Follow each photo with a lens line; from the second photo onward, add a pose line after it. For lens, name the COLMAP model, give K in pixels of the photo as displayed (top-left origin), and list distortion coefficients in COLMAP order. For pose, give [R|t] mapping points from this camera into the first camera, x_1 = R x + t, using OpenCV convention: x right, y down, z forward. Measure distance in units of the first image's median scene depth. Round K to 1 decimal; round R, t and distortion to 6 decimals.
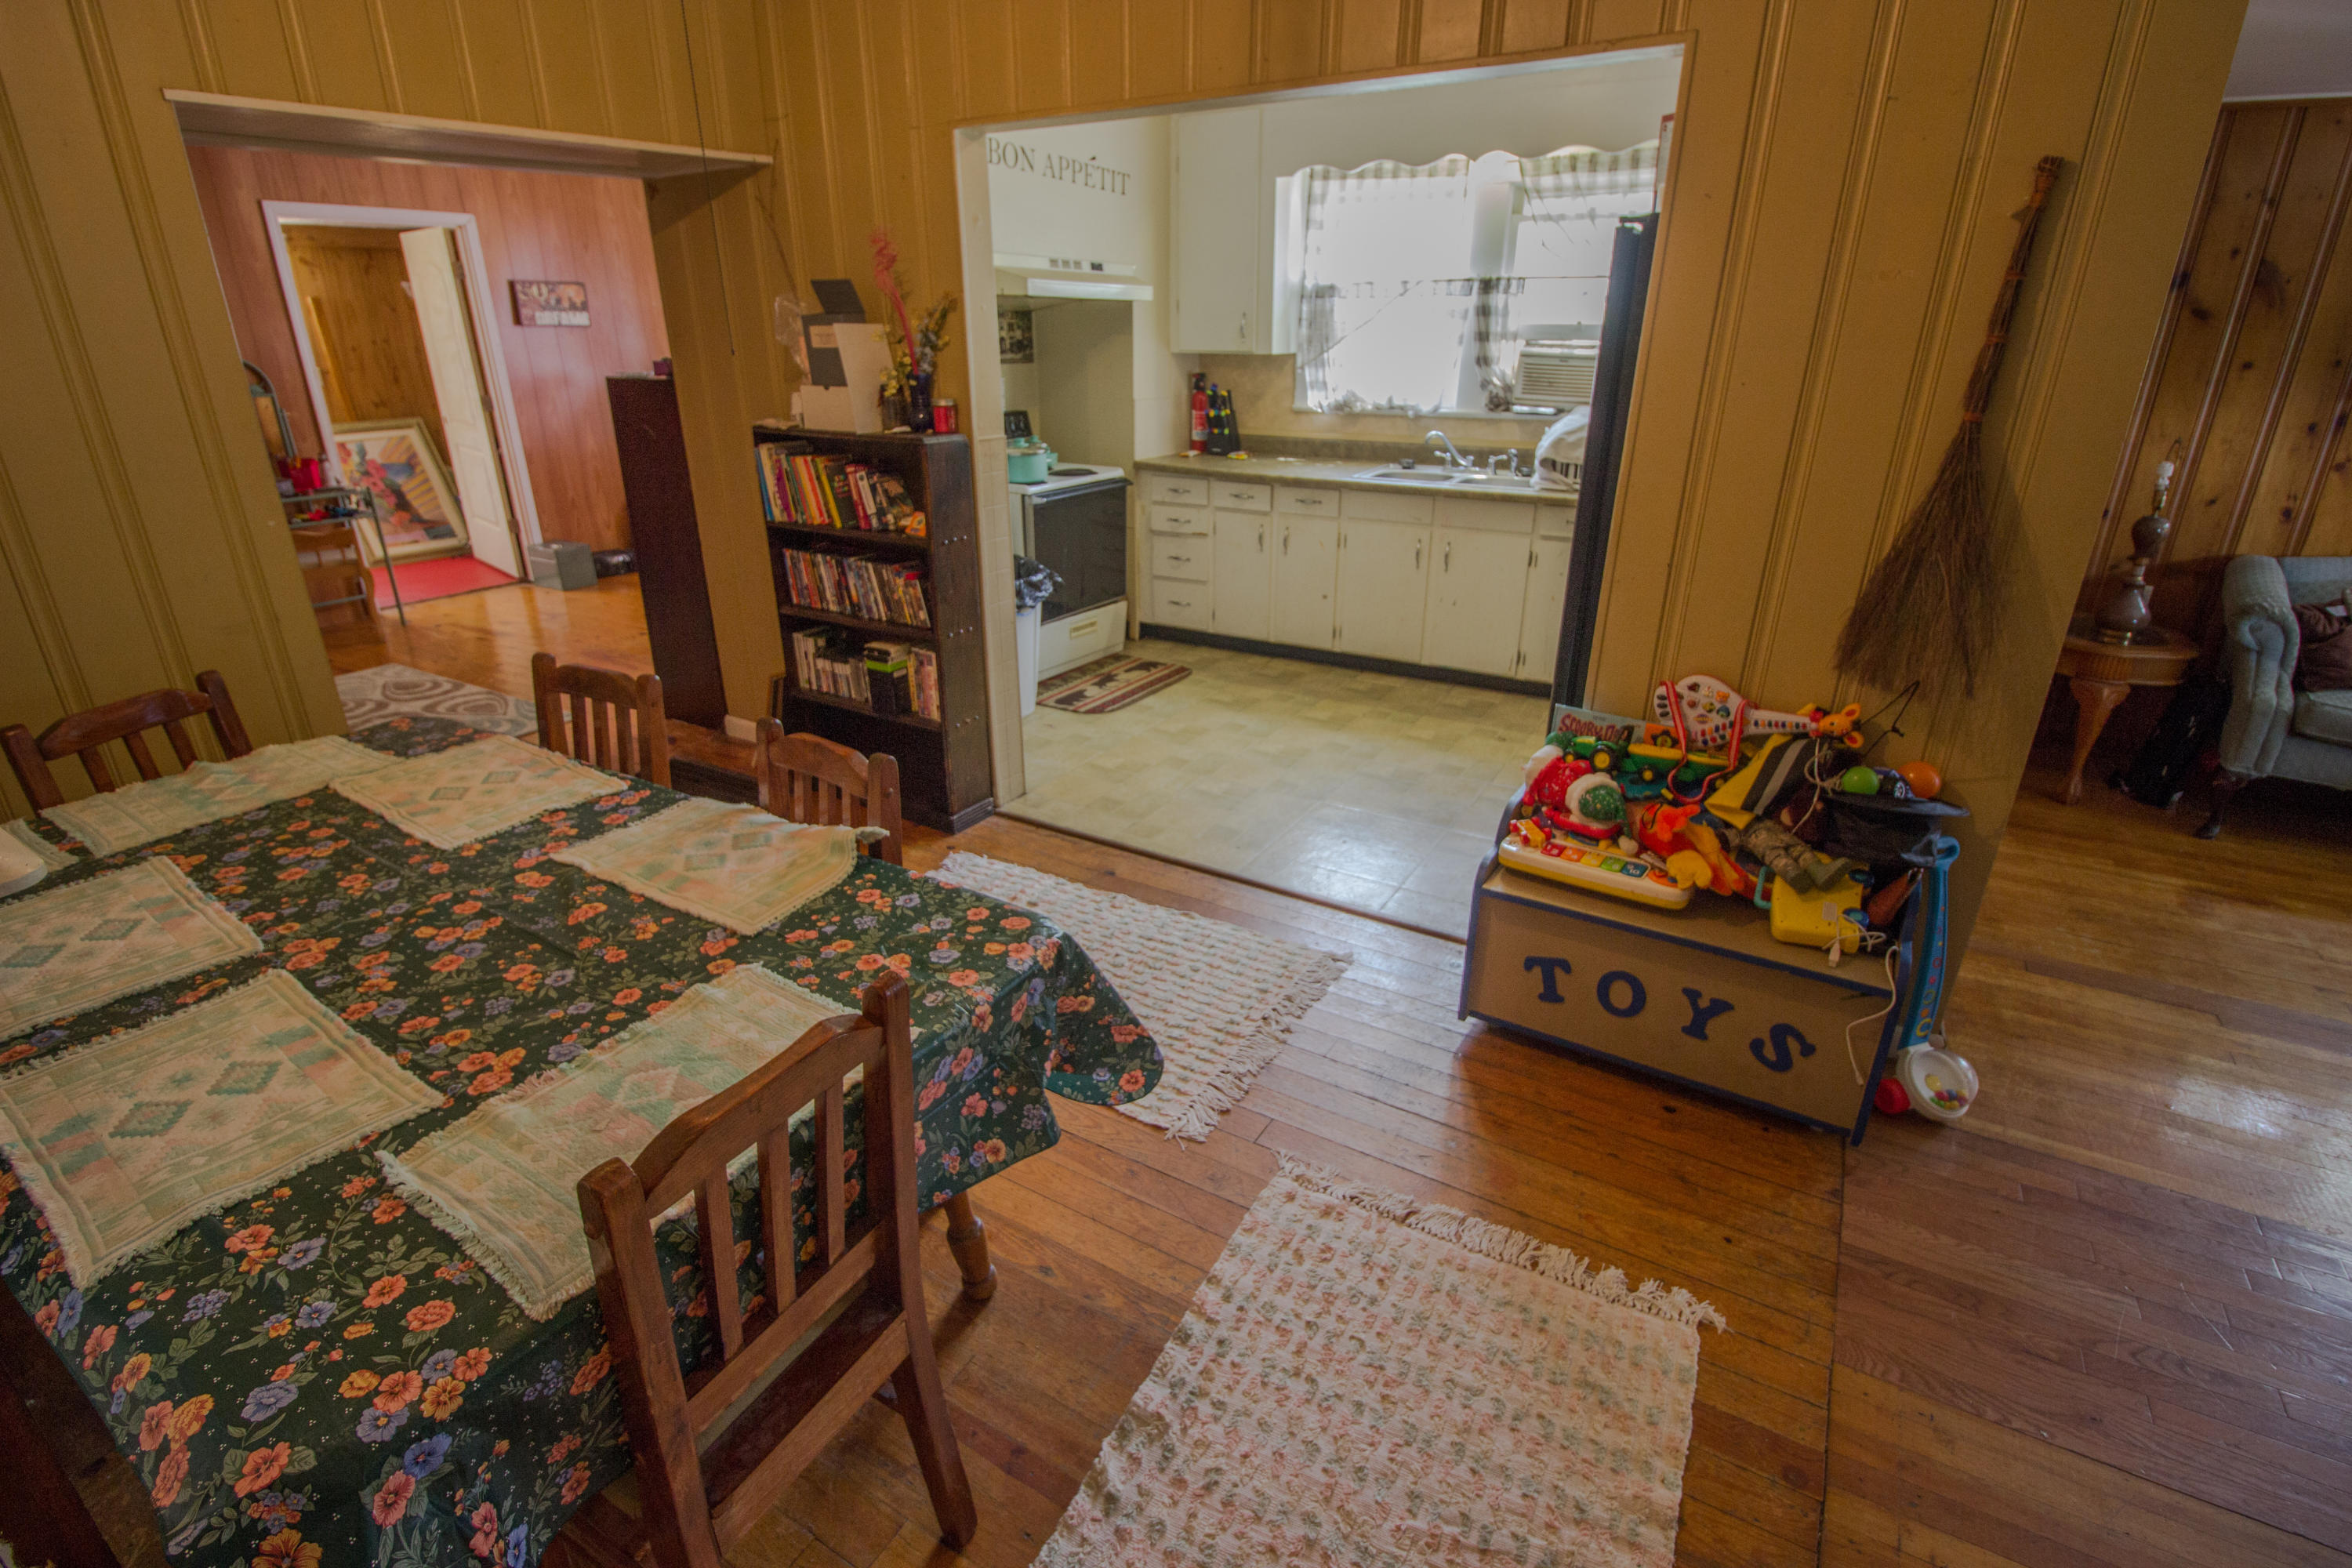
lens RADIAL K [[1084.5, 0, 1186.9], [0, 1084.5, 765.7], [0, 0, 1]] dist [0.001009, -0.012946]
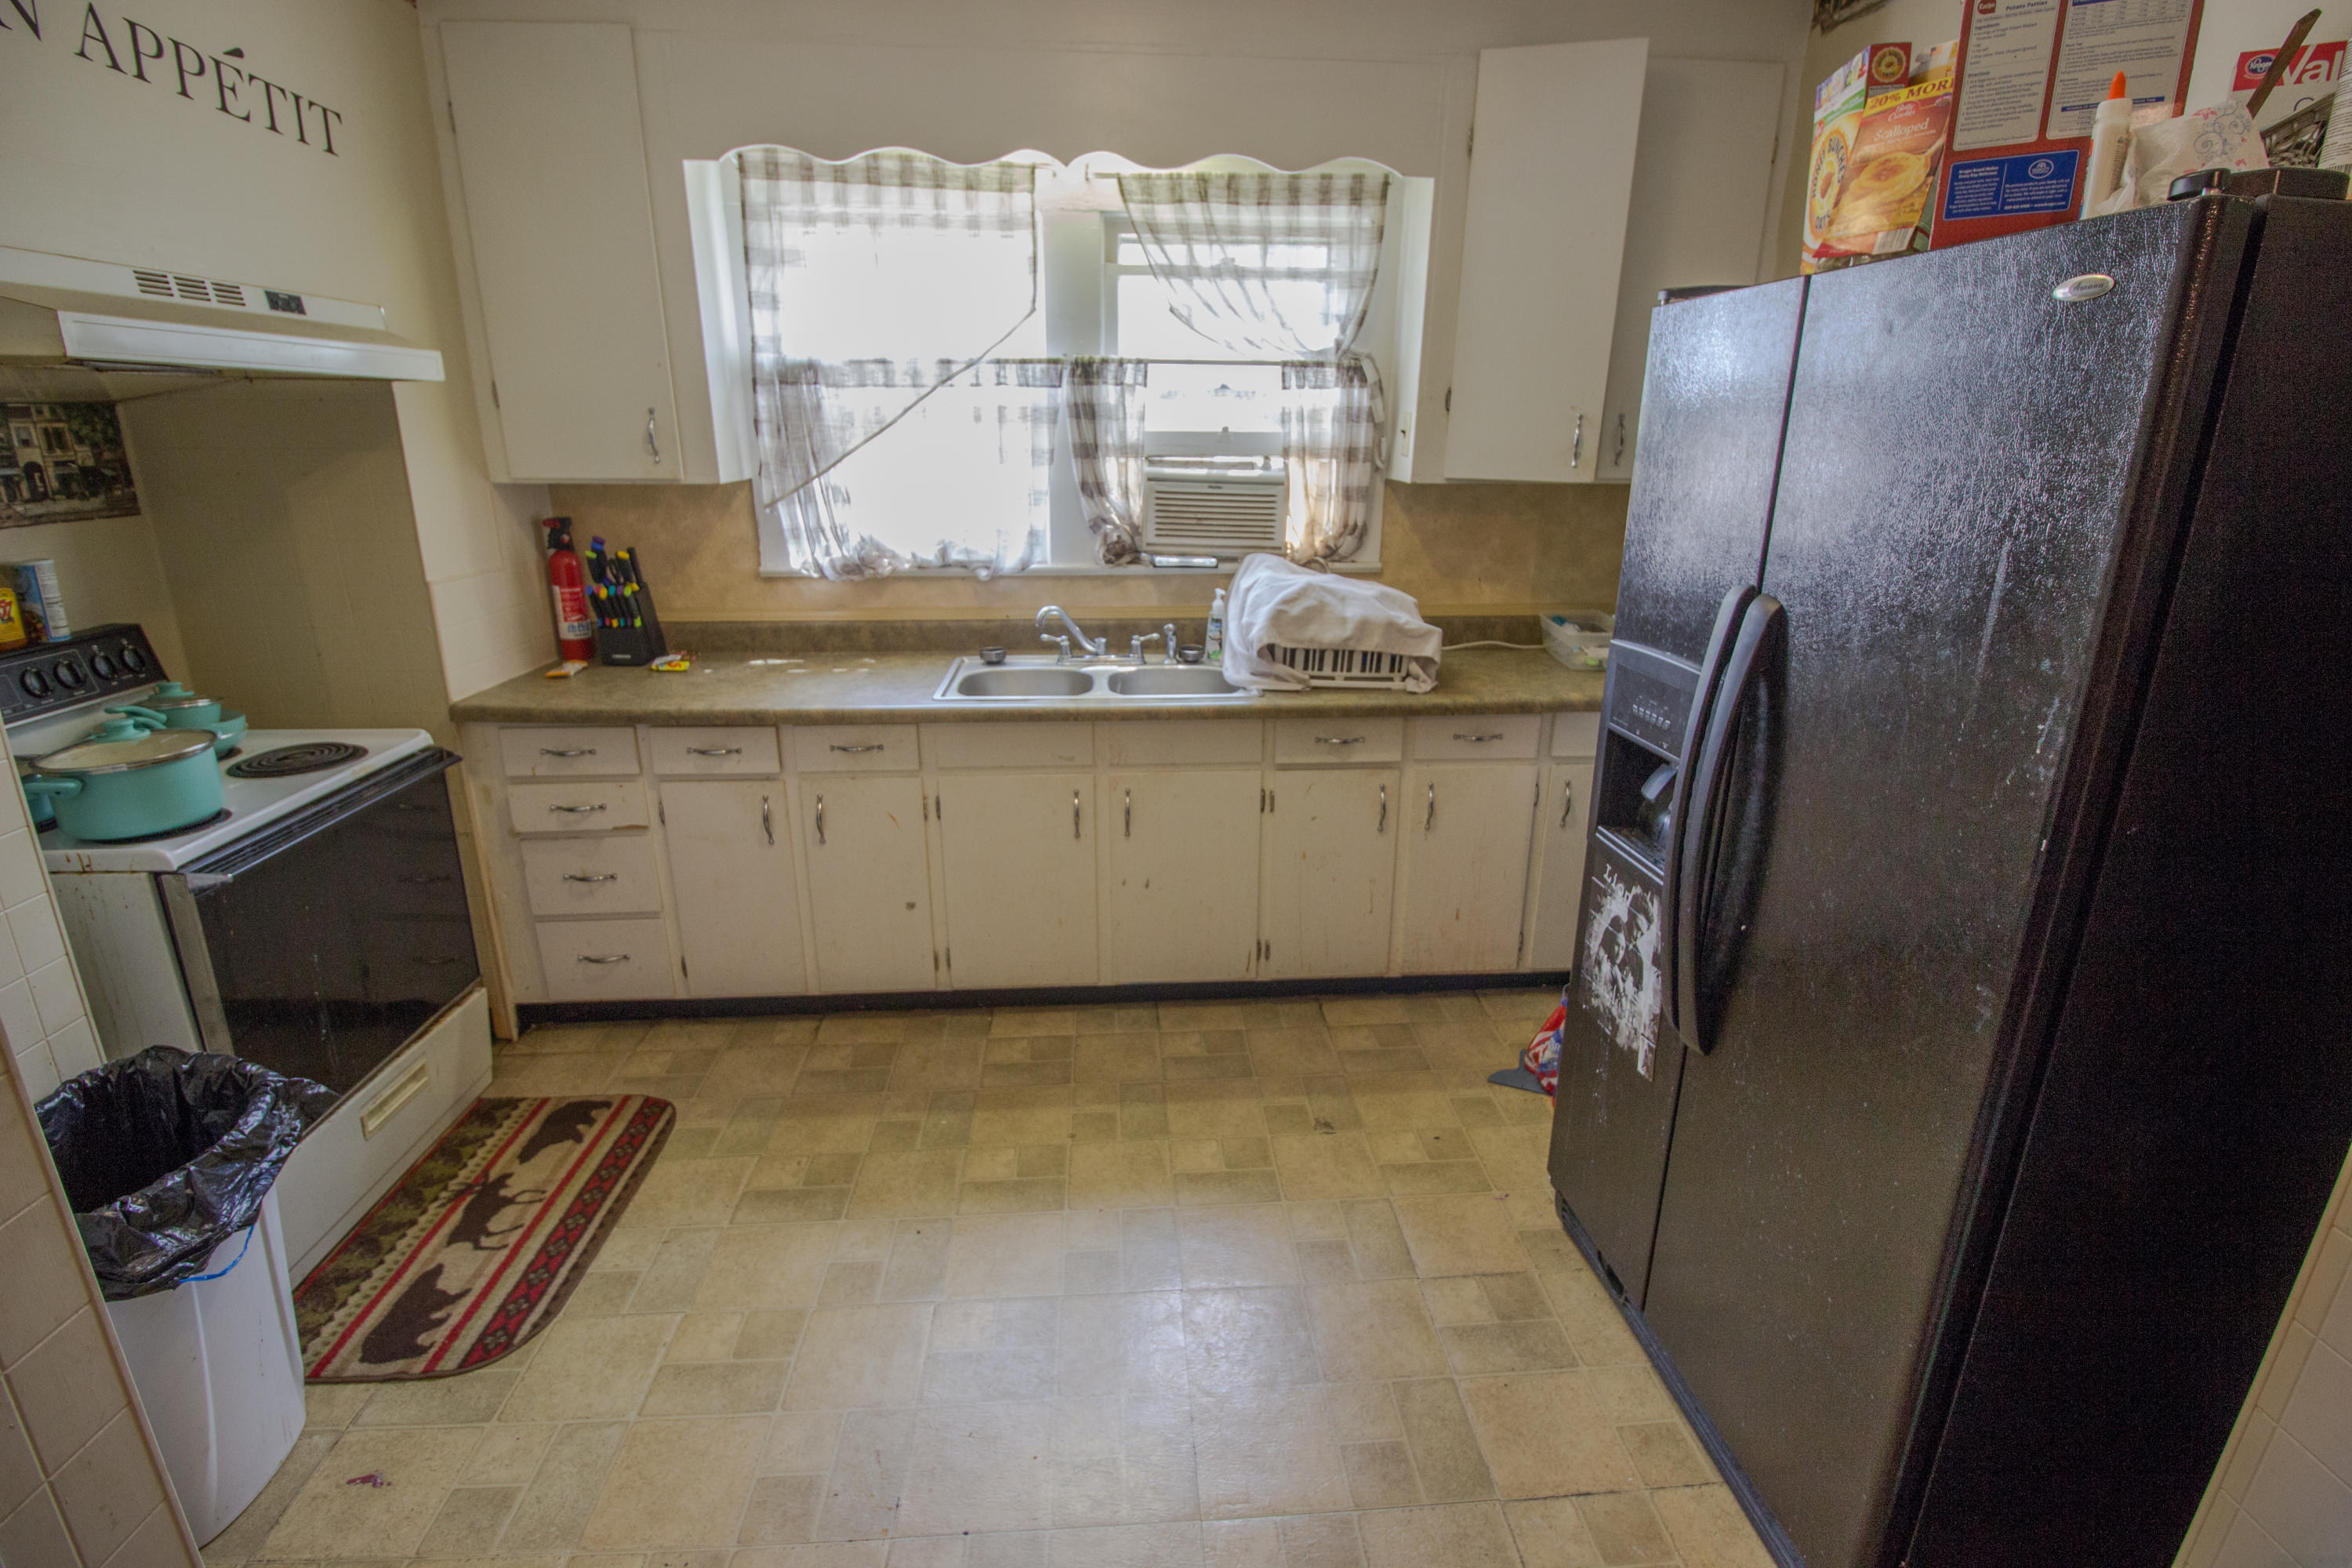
lens RADIAL K [[1112.6, 0, 1211.2], [0, 1112.6, 775.7], [0, 0, 1]] dist [0.000367, -0.014611]
pose [[0.820519, -0.165132, 0.547247, -0.049359], [0.208089, 0.977964, -0.016899, -0.184574], [-0.532398, 0.127742, 0.836800, 0.443501]]
